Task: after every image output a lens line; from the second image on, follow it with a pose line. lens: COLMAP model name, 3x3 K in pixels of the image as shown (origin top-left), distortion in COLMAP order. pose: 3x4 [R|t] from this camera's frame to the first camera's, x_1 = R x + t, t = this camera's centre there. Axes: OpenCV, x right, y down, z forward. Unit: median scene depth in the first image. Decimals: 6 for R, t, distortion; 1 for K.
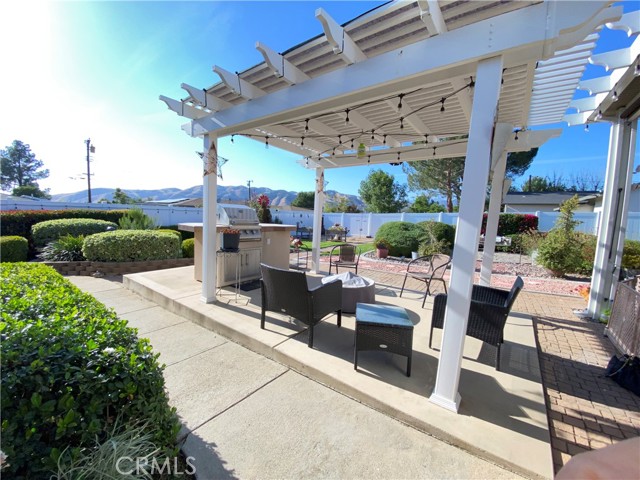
lens RADIAL K [[256.3, 0, 321.4], [0, 256.3, 238.8], [0, 0, 1]] dist [0.002901, -0.006693]
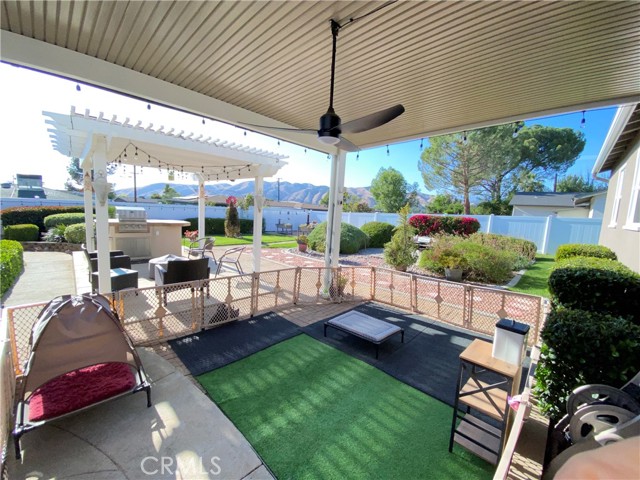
lens RADIAL K [[256.3, 0, 318.2], [0, 256.3, 240.3], [0, 0, 1]] dist [0.002901, -0.006693]
pose [[0.986011, 0.039012, -0.162050, 0.669061], [-0.035281, 0.999043, 0.025839, -0.014461], [0.162903, -0.019760, 0.986444, -0.201535]]
